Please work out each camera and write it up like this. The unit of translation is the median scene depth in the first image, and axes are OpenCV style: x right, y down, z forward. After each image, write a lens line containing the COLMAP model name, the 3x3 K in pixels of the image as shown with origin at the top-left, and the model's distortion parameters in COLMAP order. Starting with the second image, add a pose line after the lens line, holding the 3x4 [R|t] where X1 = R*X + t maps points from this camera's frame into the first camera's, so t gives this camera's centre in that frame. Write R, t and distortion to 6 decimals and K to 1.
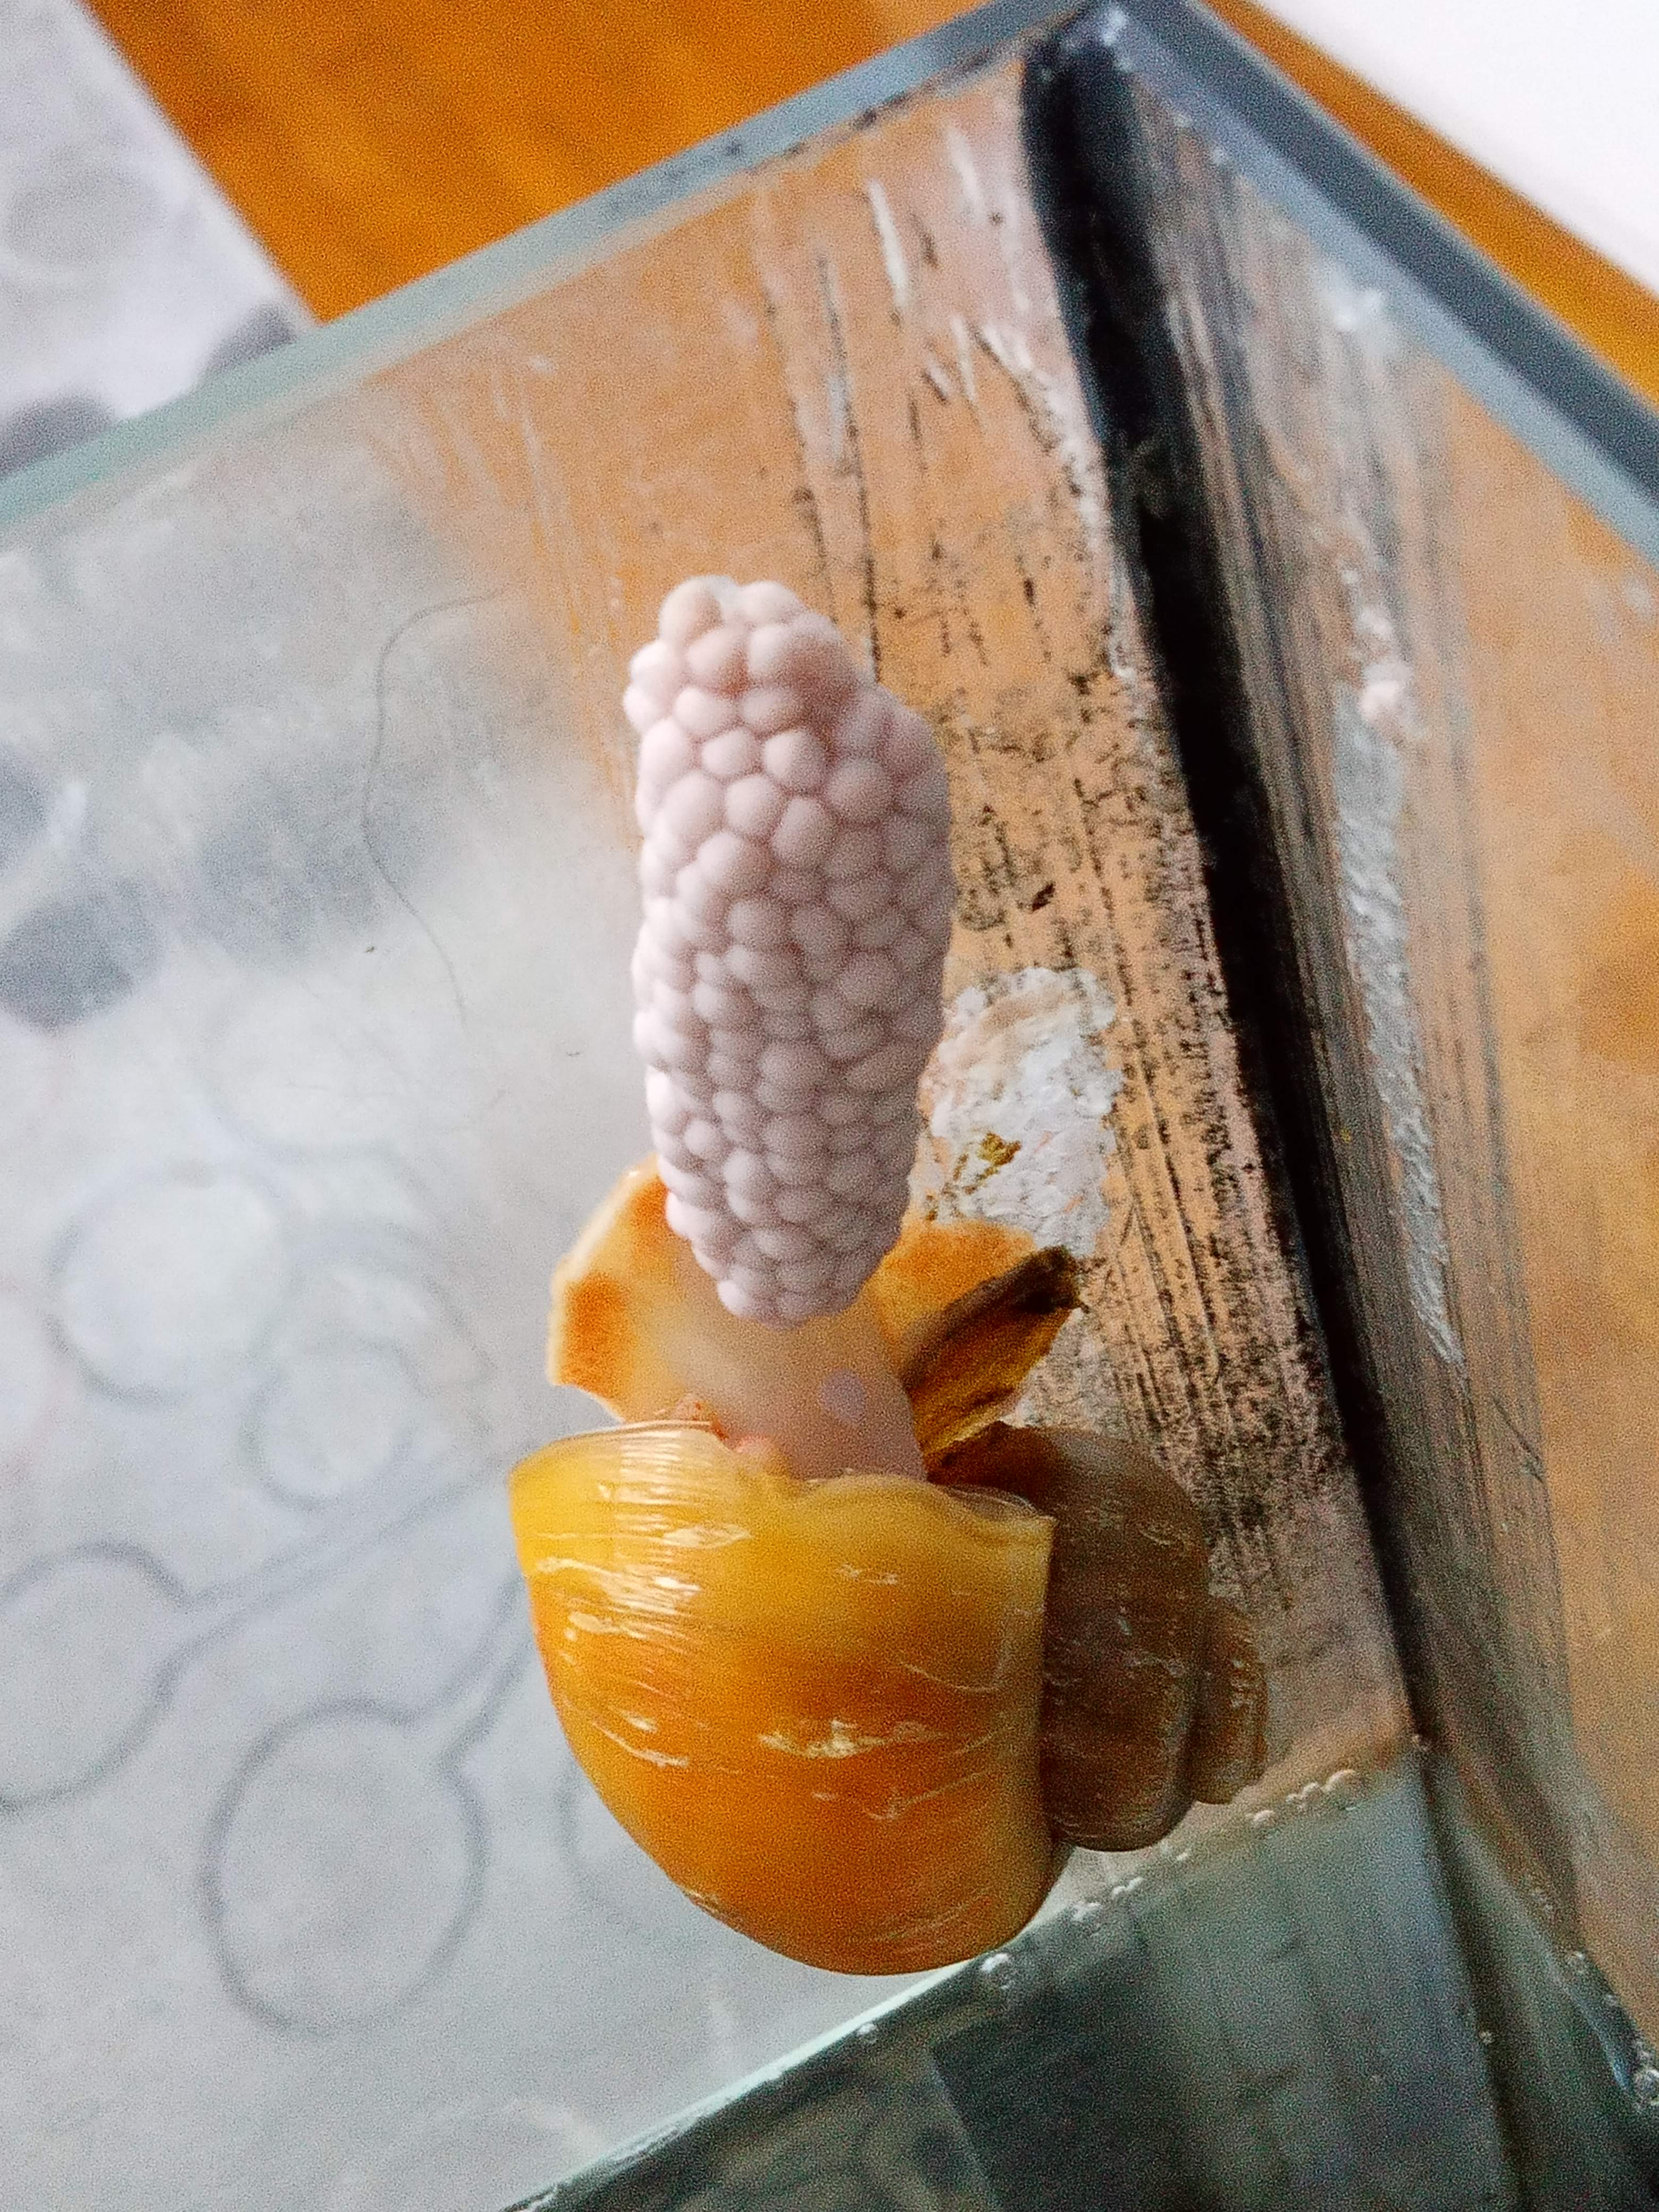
lens RADIAL K [[2987.3, 0, 829.5], [0, 2987.3, 1106.0], [0, 0, 1]] dist [0.105832, -0.123975]
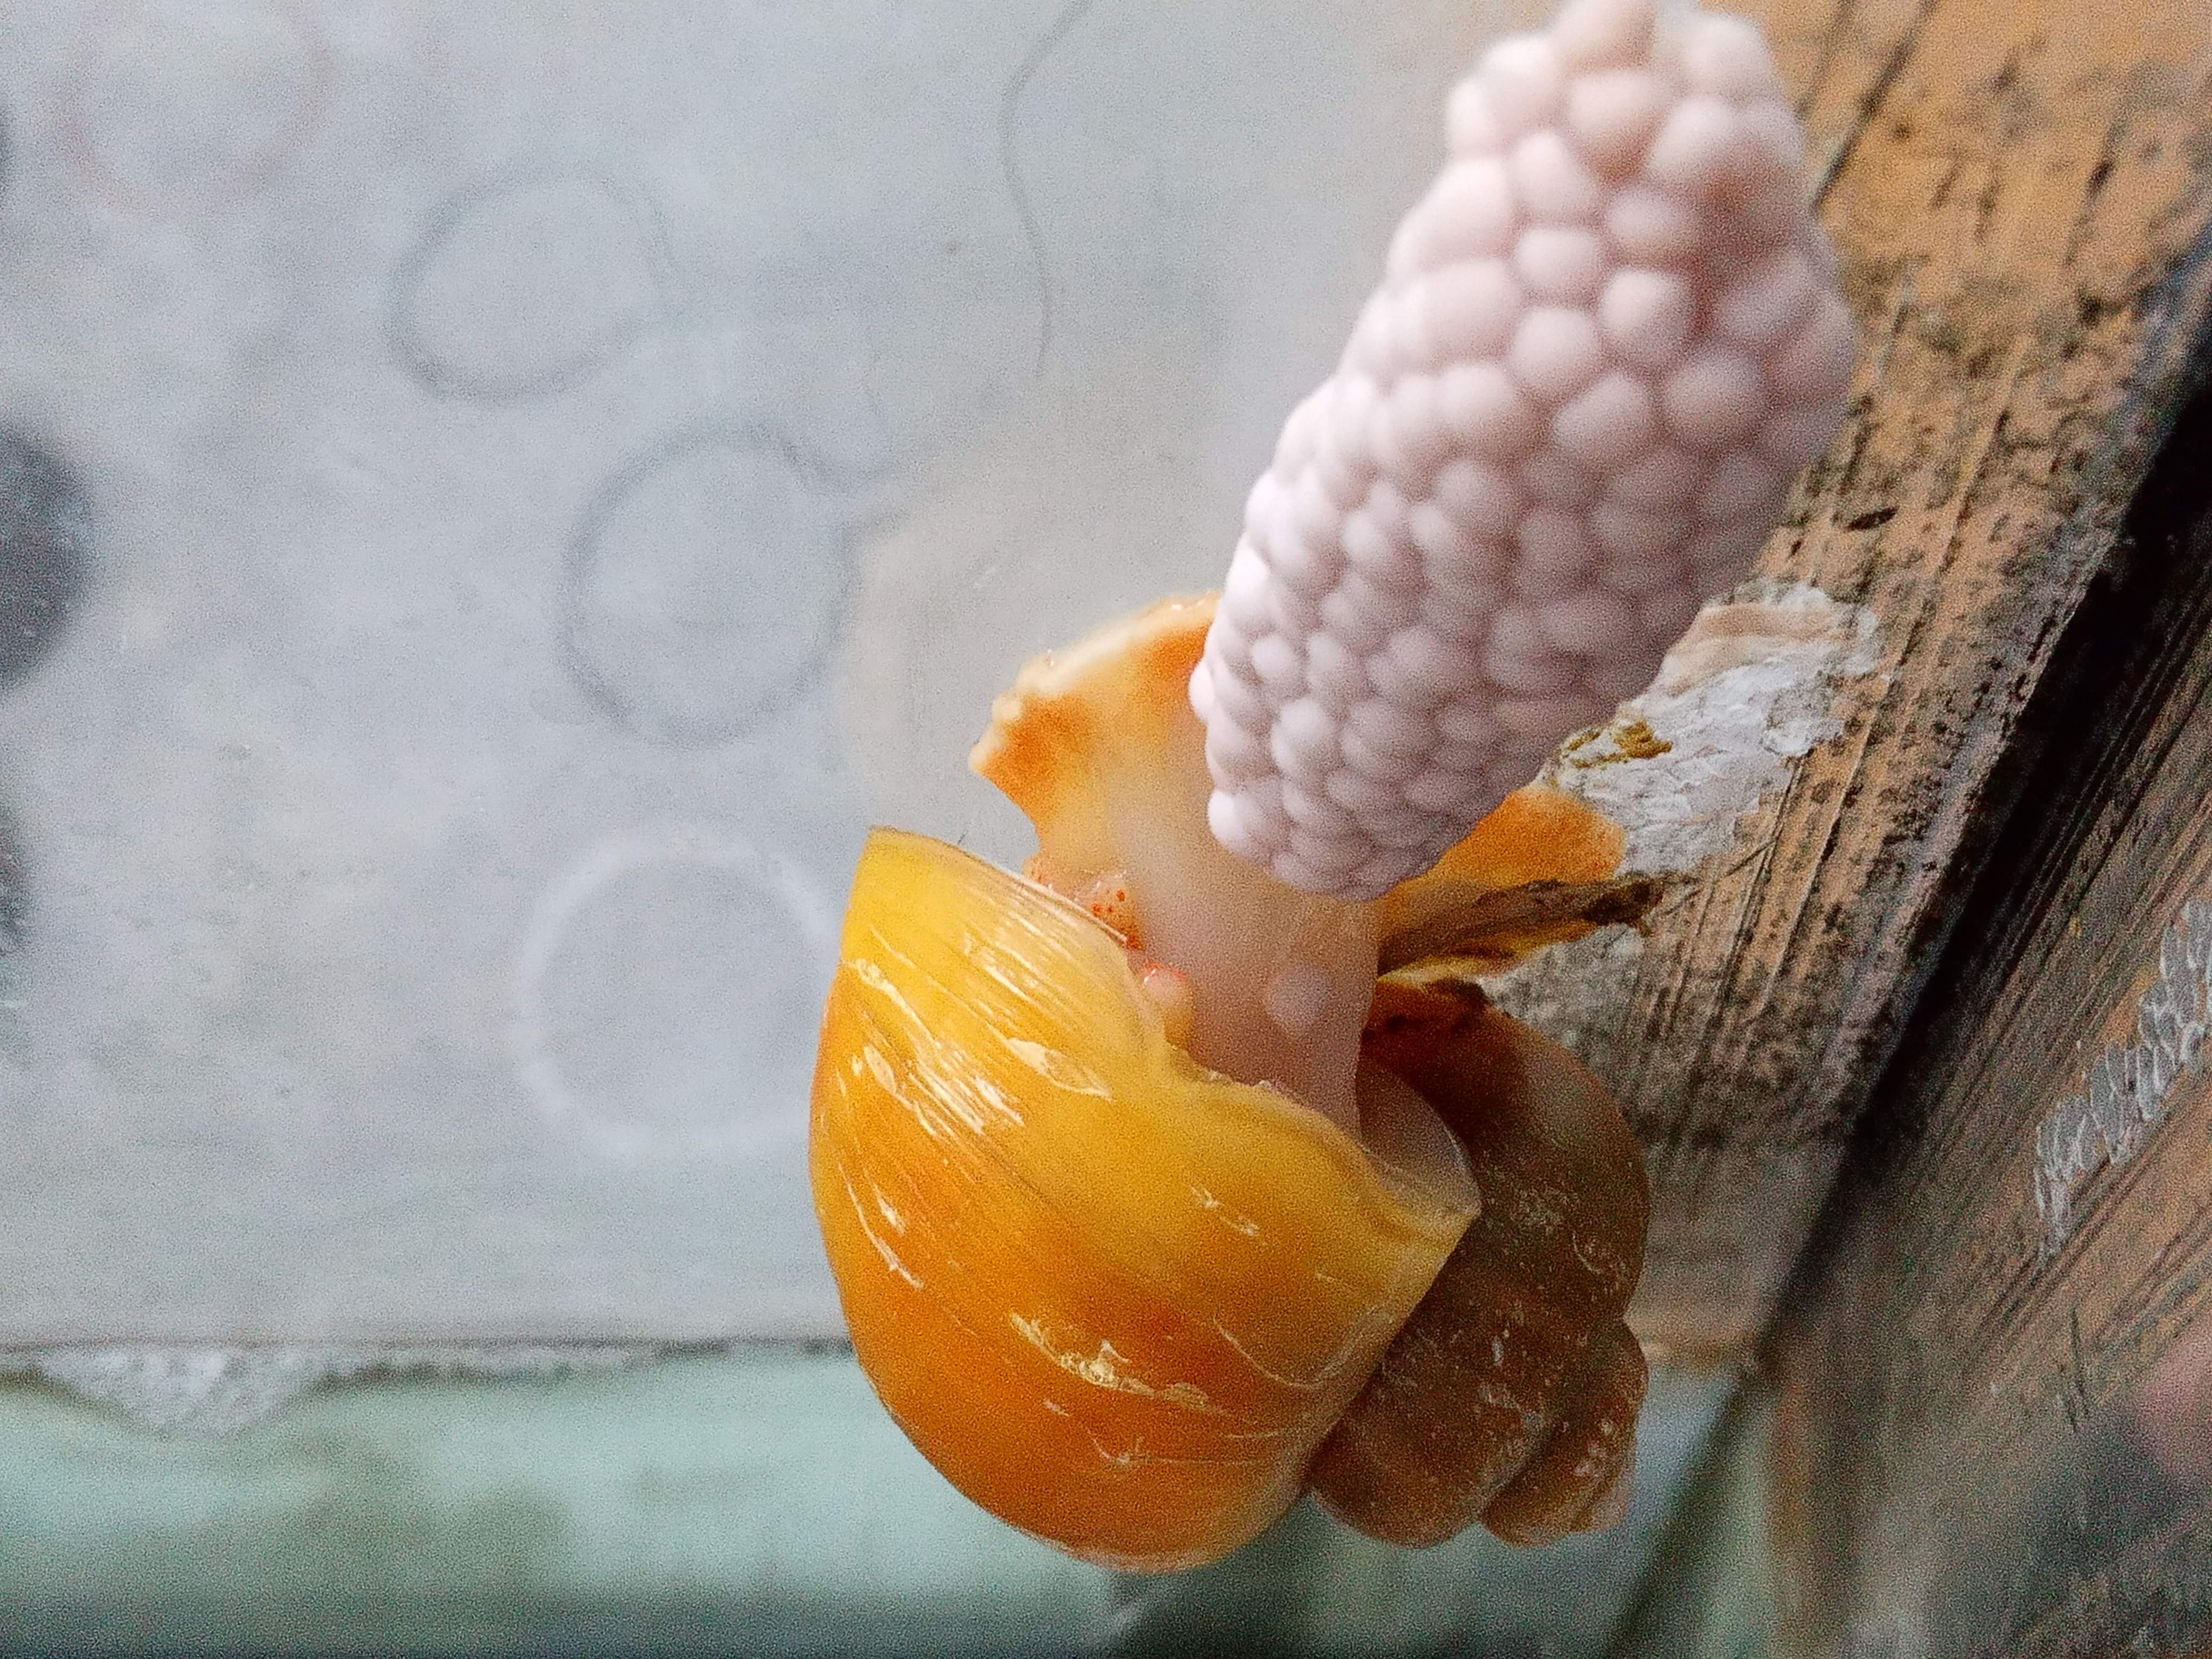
lens RADIAL K [[2987.3, 0, 1106.0], [0, 2987.3, 829.5], [0, 0, 1]] dist [0.105832, -0.123975]
pose [[0.897967, 0.440059, 0.001569, -0.055064], [-0.421673, 0.859418, 0.289125, -0.127403], [0.125884, -0.260286, 0.957290, 0.269016]]
